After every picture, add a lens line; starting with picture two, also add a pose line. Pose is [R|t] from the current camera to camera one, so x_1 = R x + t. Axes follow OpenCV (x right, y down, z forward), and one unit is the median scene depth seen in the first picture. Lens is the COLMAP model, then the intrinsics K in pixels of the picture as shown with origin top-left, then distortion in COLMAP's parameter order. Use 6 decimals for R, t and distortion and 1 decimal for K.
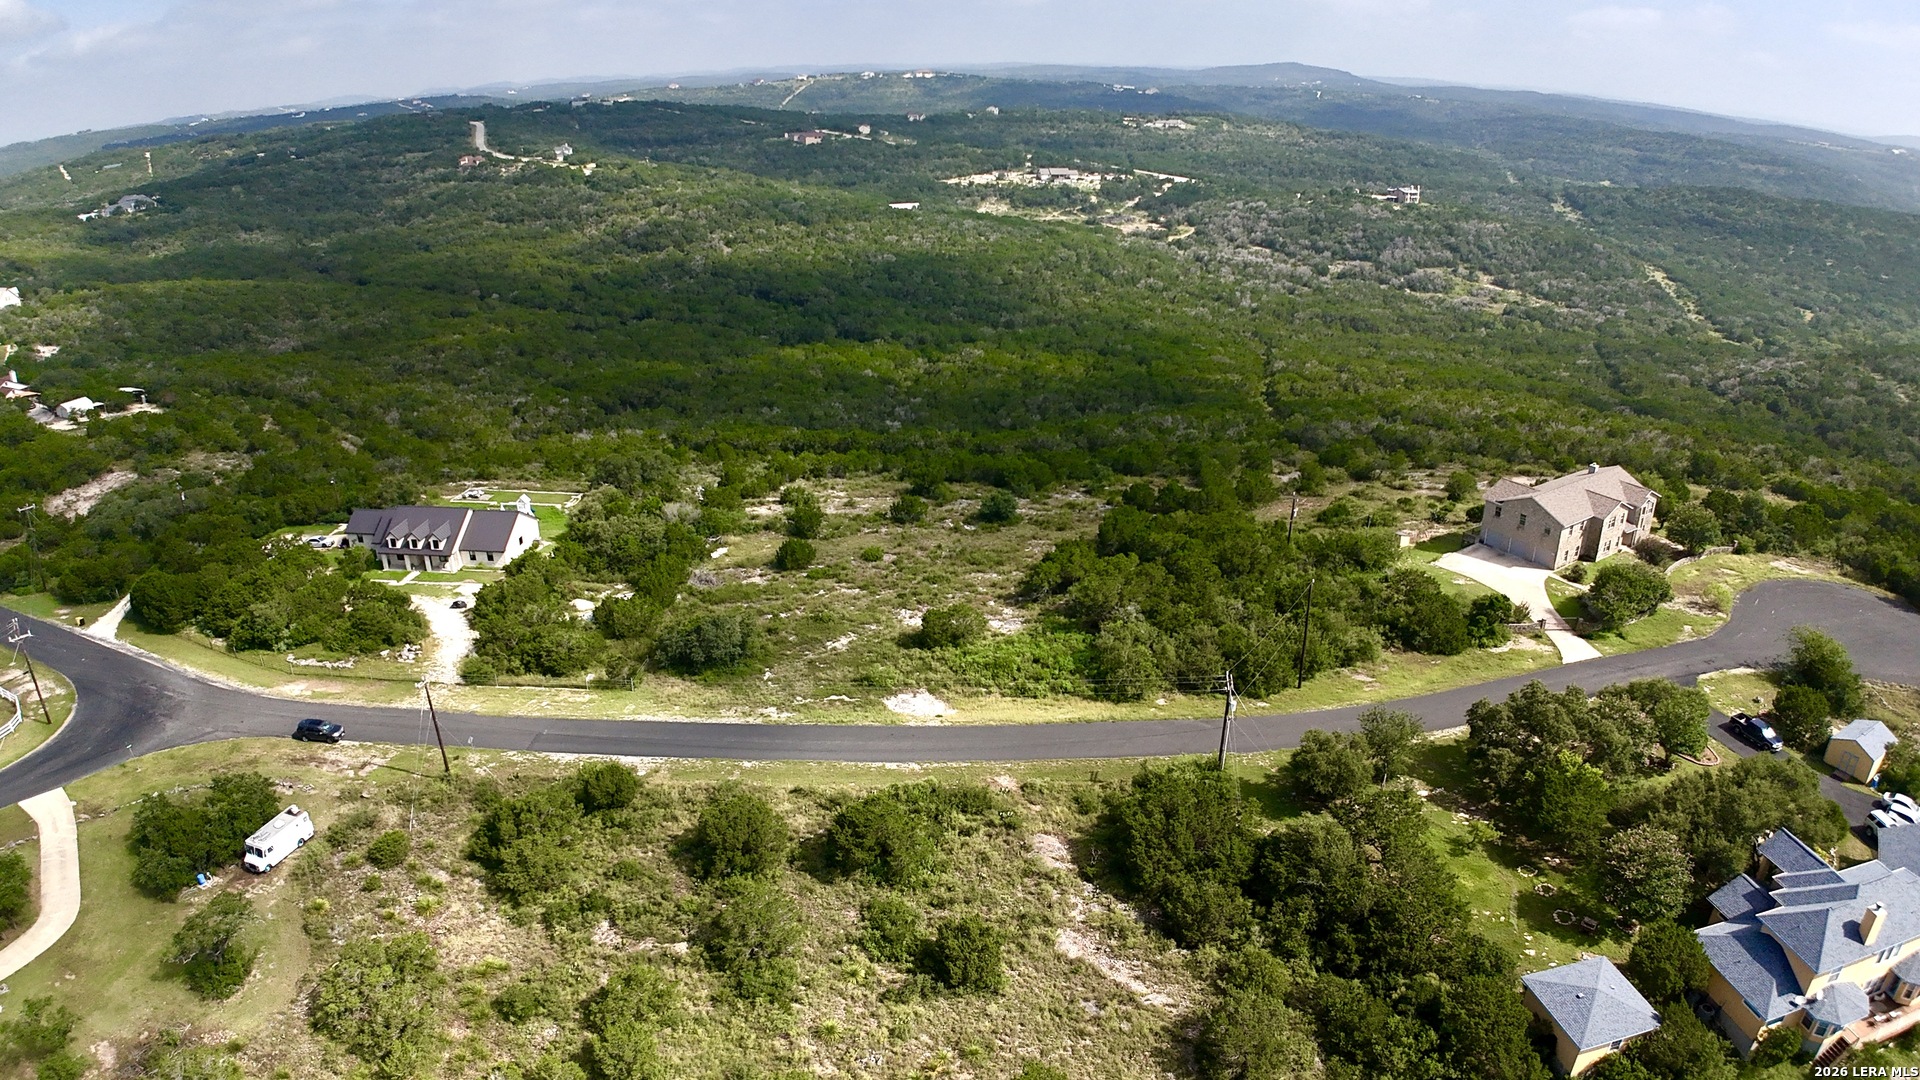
lens RADIAL K [[1180.5, 0, 957.8], [0, 1180.5, 543.4], [0, 0, 1]] dist [-0.183625, 0.021118]
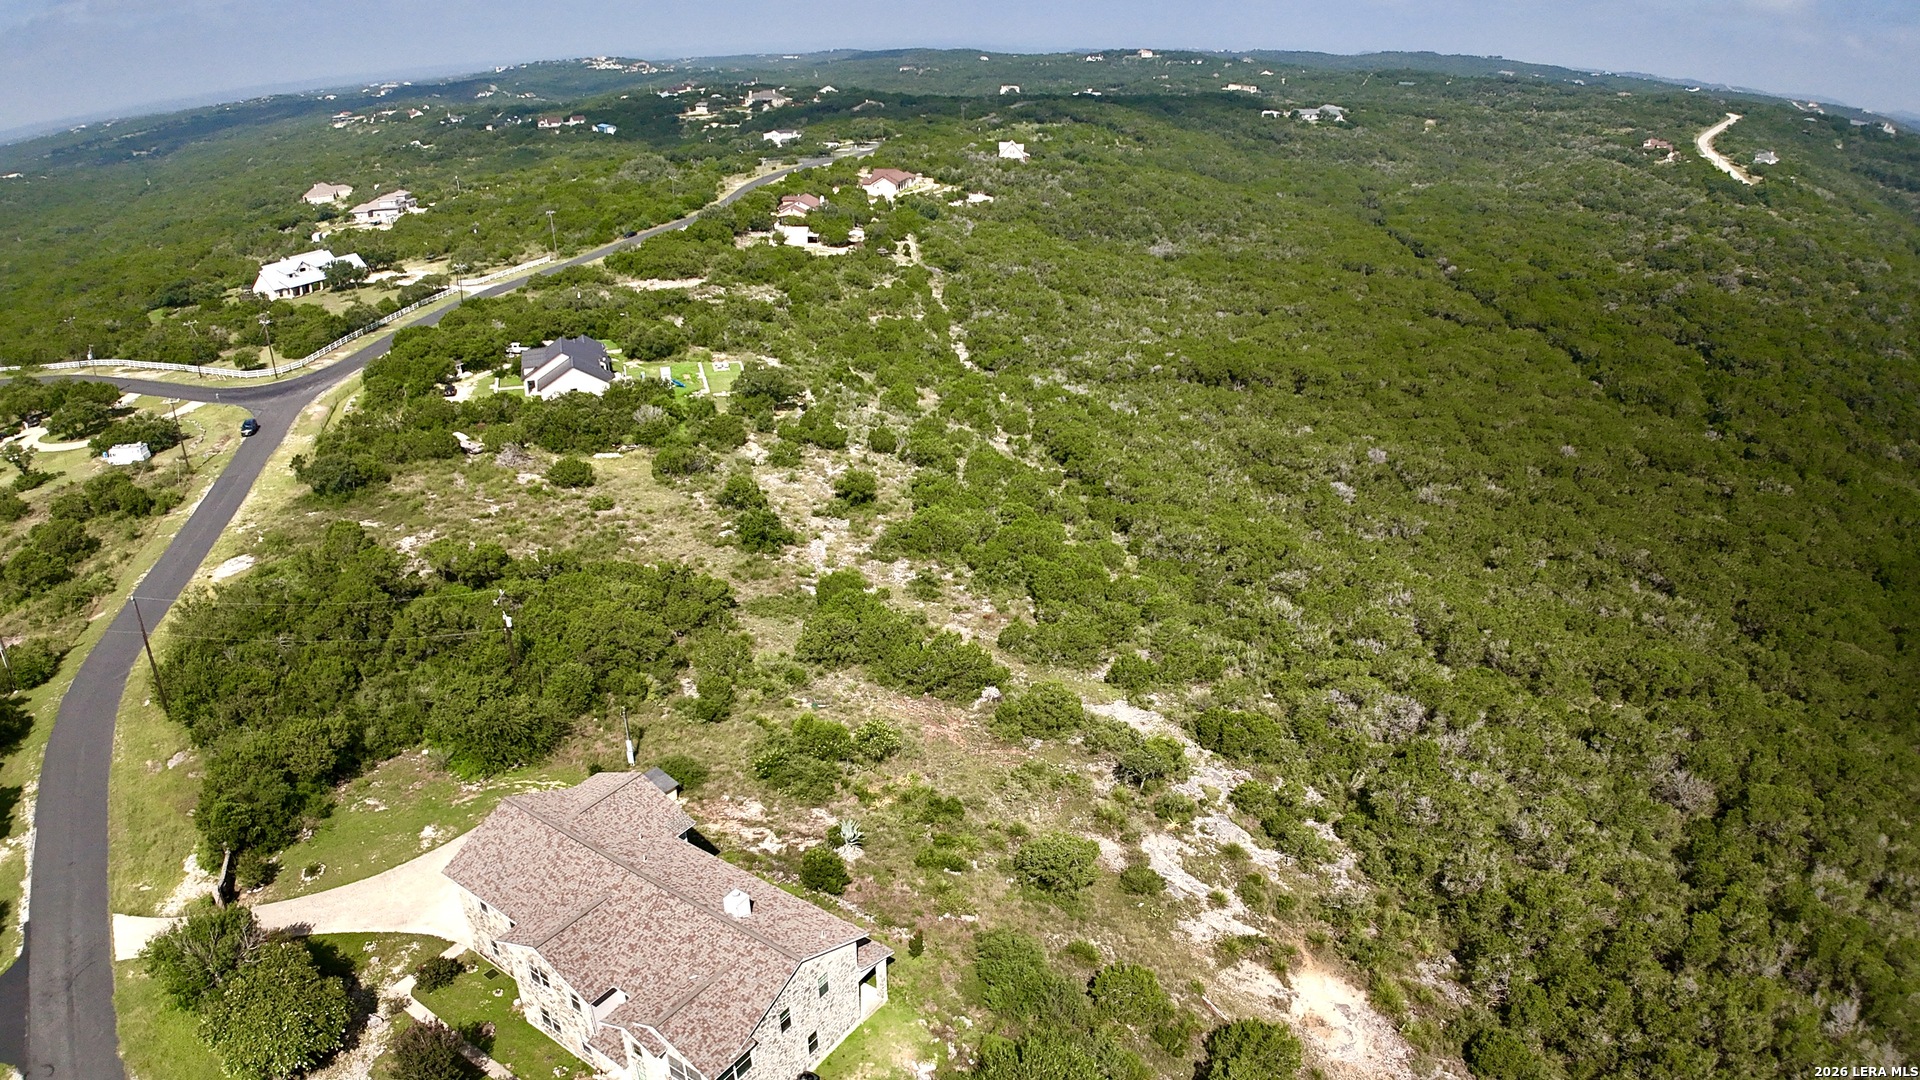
lens RADIAL K [[1176.4, 0, 963.5], [0, 1176.4, 541.9], [0, 0, 1]] dist [-0.182396, 0.022990]
pose [[0.402790, 0.372105, -0.836240, 0.232772], [-0.349081, 0.907028, 0.235462, -0.078981], [0.846110, 0.197074, 0.495237, 0.220976]]
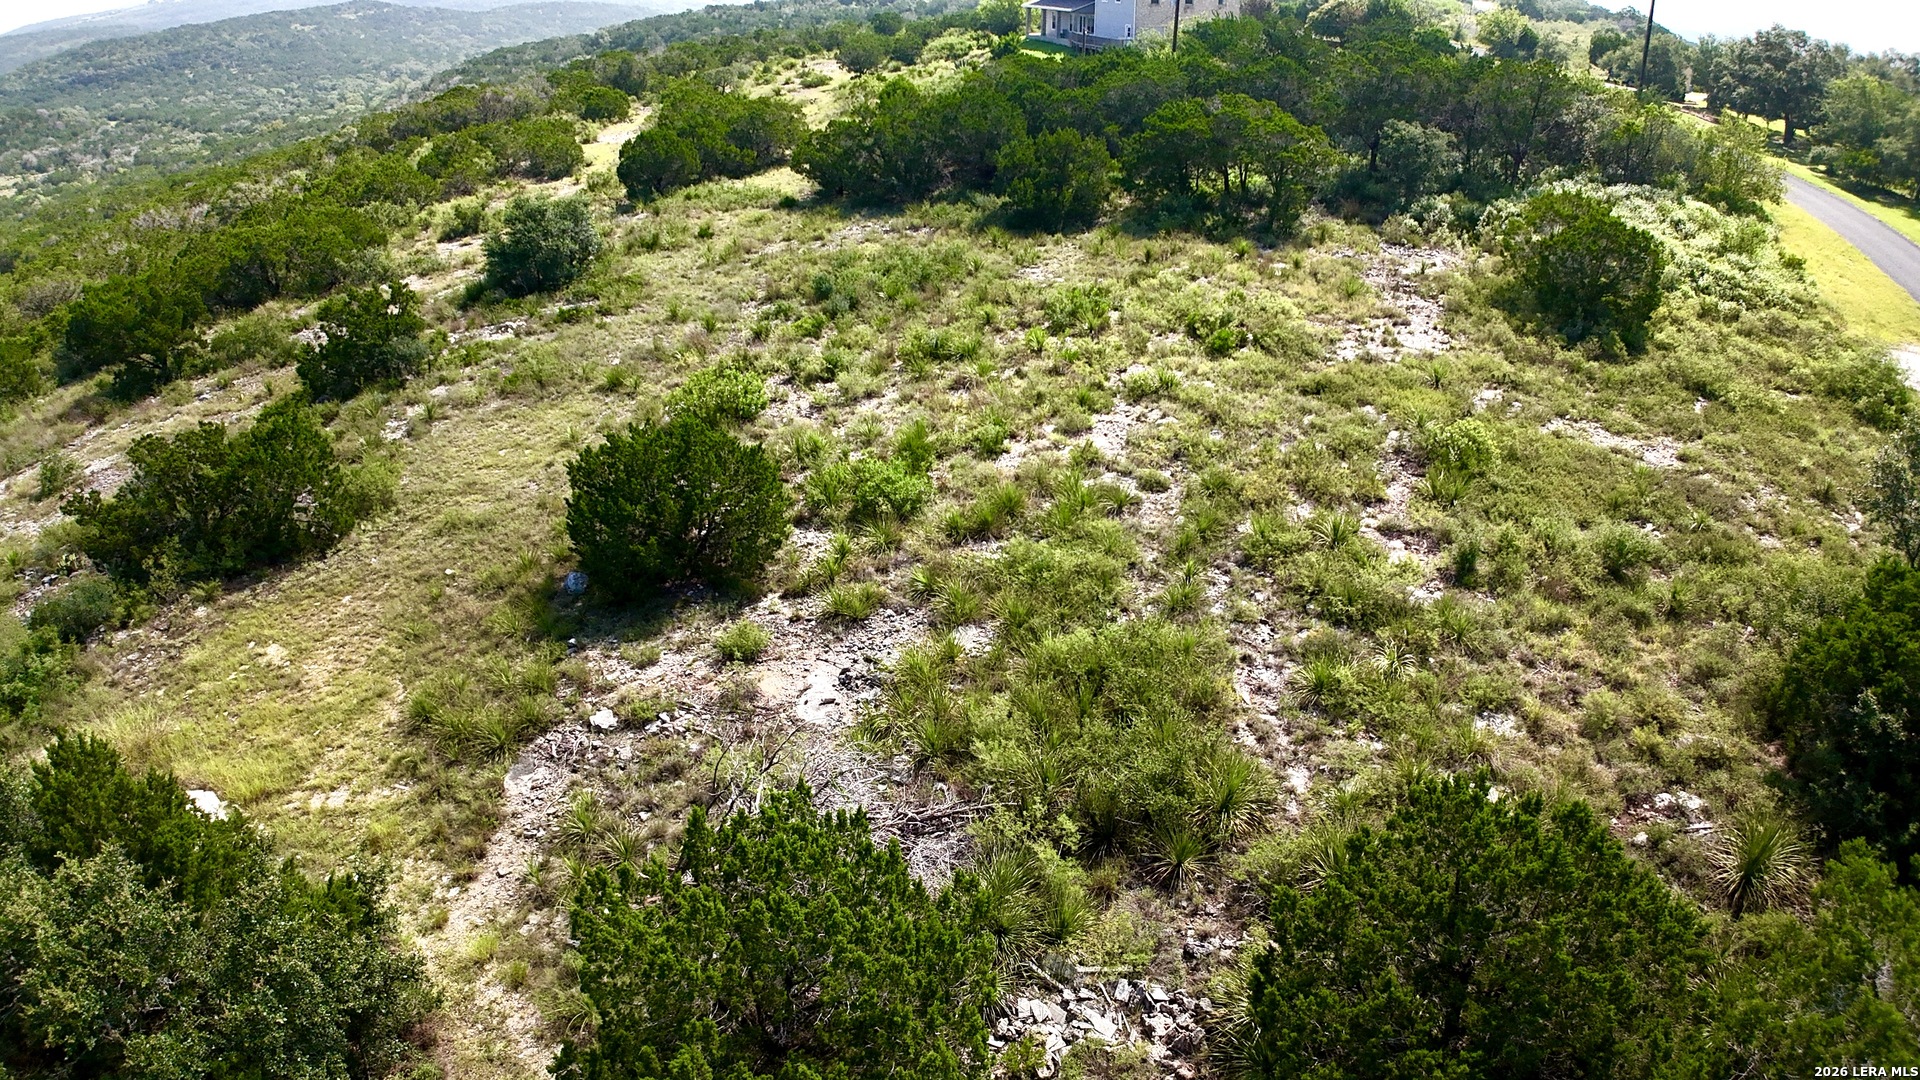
lens RADIAL K [[1185.7, 0, 961.9], [0, 1185.7, 545.8], [0, 0, 1]] dist [-0.188245, 0.025913]
pose [[0.185018, -0.457306, 0.869850, -0.081847], [0.372241, 0.851789, 0.368635, -0.010293], [-0.909508, 0.255590, 0.327825, 0.244950]]
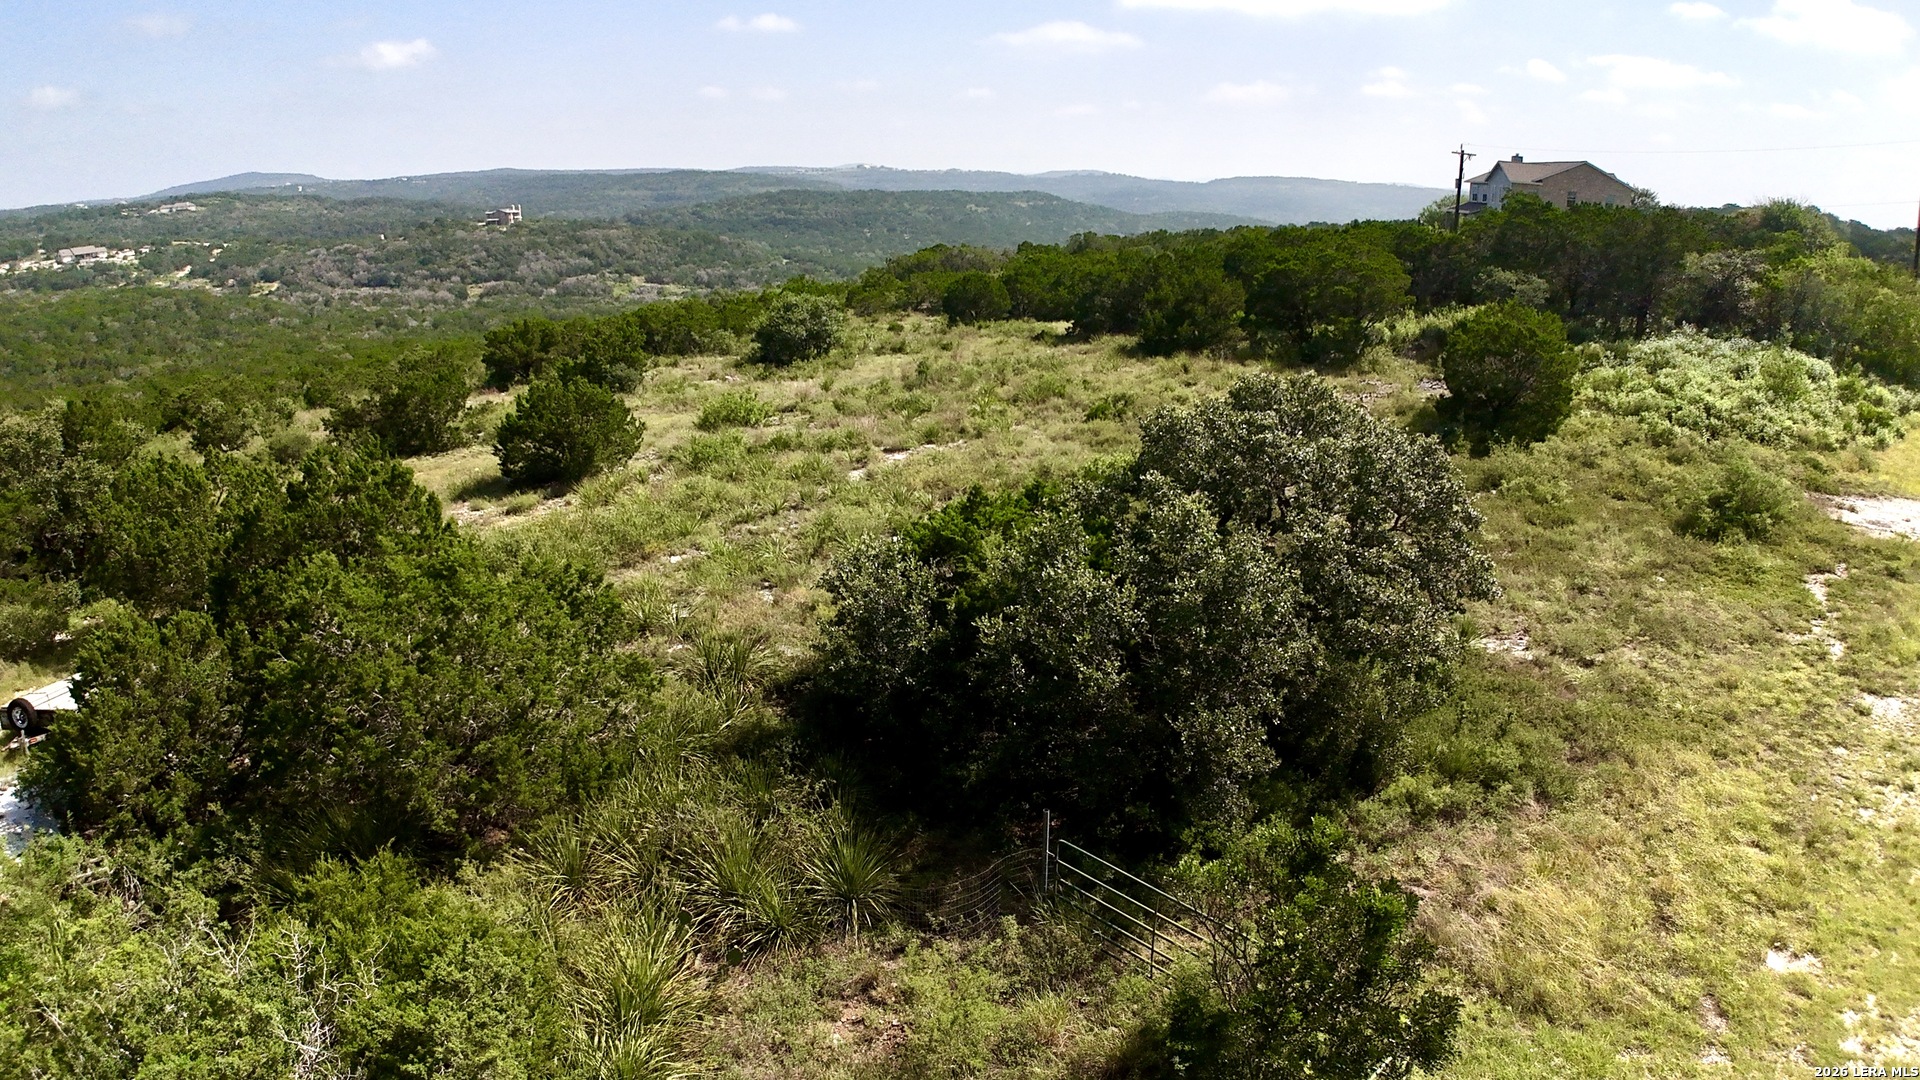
lens RADIAL K [[1184.1, 0, 965.6], [0, 1184.1, 550.4], [0, 0, 1]] dist [-0.188365, 0.026203]
pose [[0.663625, -0.221888, 0.714400, -0.076699], [0.277751, 0.959816, 0.040103, 0.014233], [-0.694591, 0.171812, 0.698587, 0.202899]]
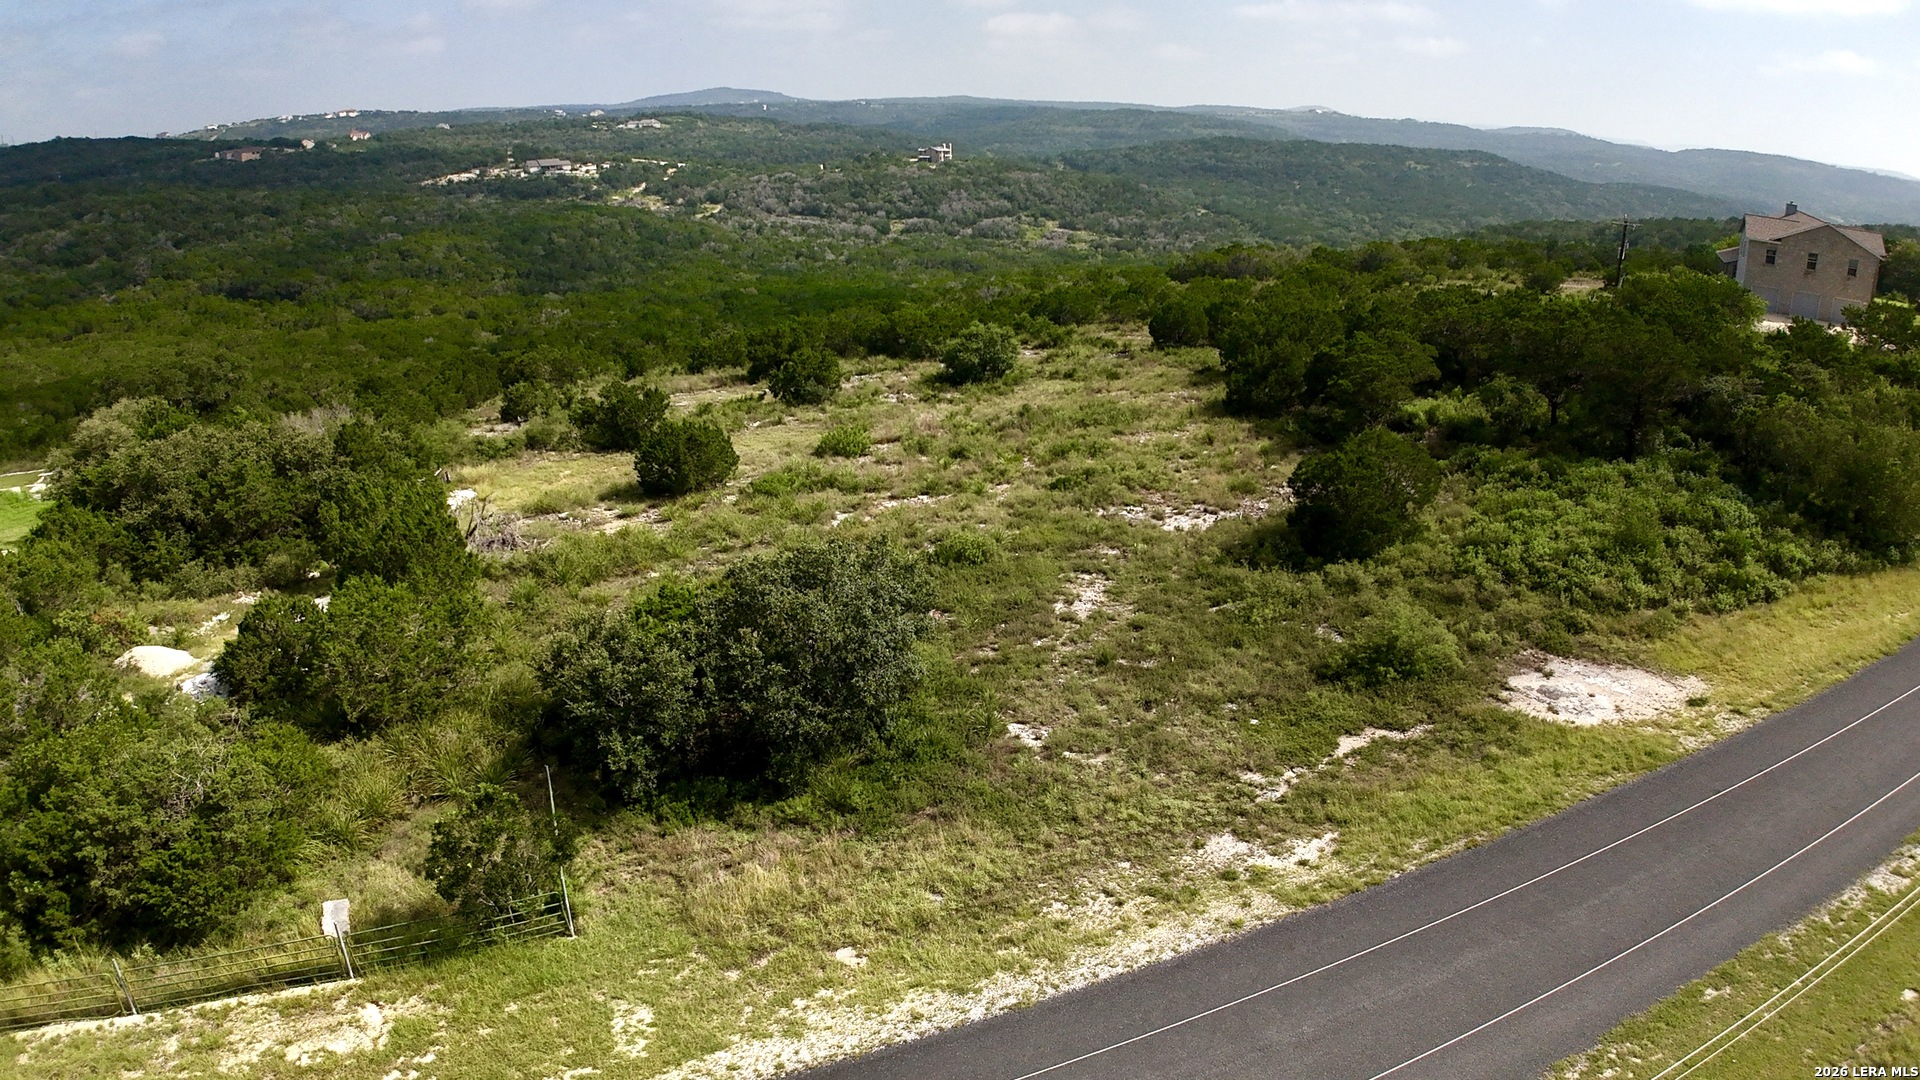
lens RADIAL K [[1184.6, 0, 961.7], [0, 1184.6, 536.9], [0, 0, 1]] dist [-0.182176, 0.019894]
pose [[0.891224, -0.152420, 0.427186, -0.062721], [0.168674, 0.985672, -0.000209, 0.014080], [-0.421034, 0.072242, 0.904164, 0.164405]]
